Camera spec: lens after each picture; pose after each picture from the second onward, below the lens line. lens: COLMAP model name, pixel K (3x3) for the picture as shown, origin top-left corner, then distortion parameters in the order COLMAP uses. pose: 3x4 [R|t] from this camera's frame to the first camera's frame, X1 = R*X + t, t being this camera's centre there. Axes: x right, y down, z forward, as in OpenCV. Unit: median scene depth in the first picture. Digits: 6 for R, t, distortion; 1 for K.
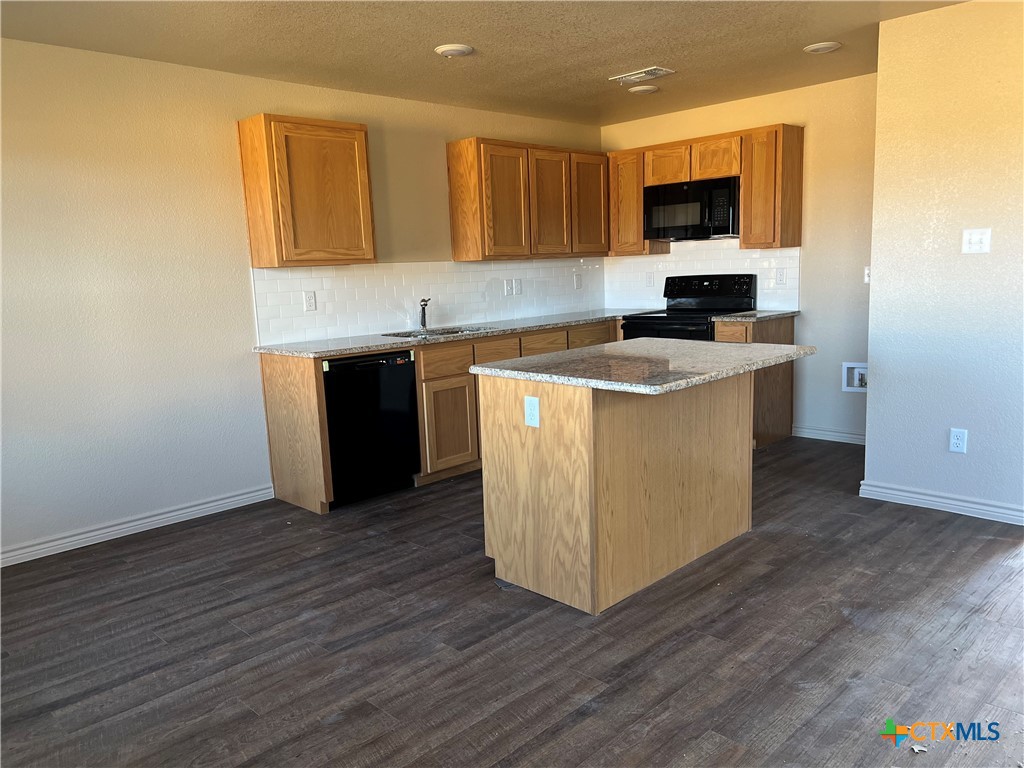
lens RADIAL K [[773.2, 0, 515.4], [0, 773.2, 387.9], [0, 0, 1]] dist [0.104863, -0.155545]
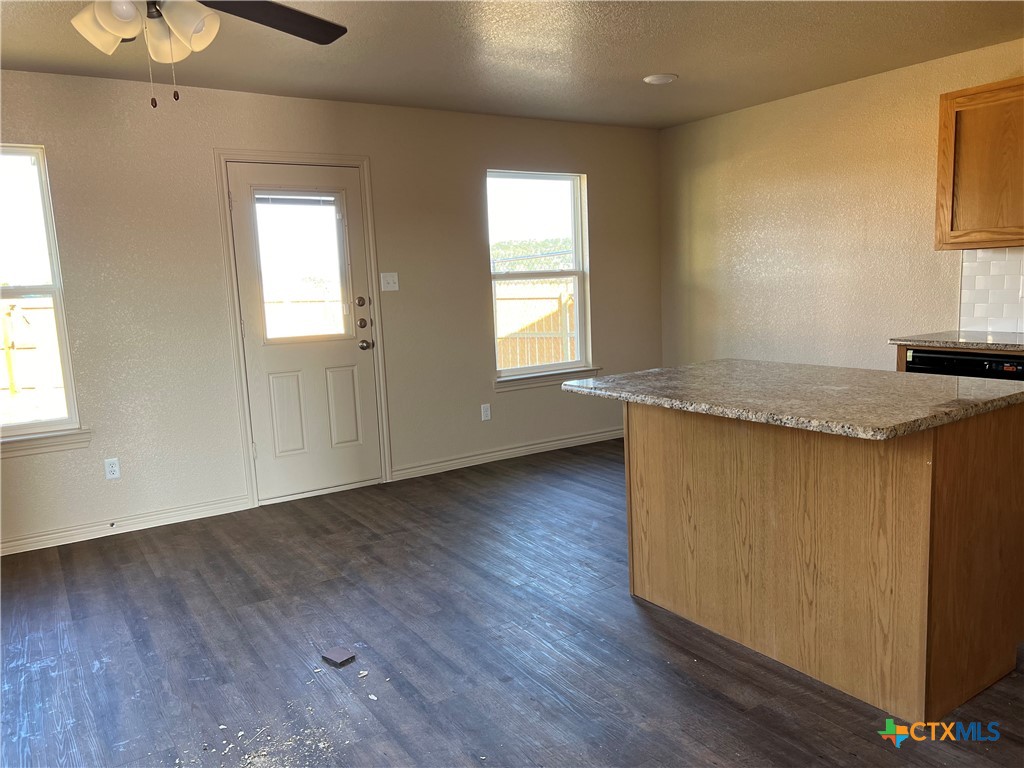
lens RADIAL K [[770.7, 0, 509.4], [0, 770.7, 389.1], [0, 0, 1]] dist [0.055205, -0.061828]
pose [[-0.211667, 0.185937, -0.959492, 0.937303], [-0.106103, 0.971562, 0.211683, -0.164102], [0.971565, 0.146612, -0.185919, 0.829646]]
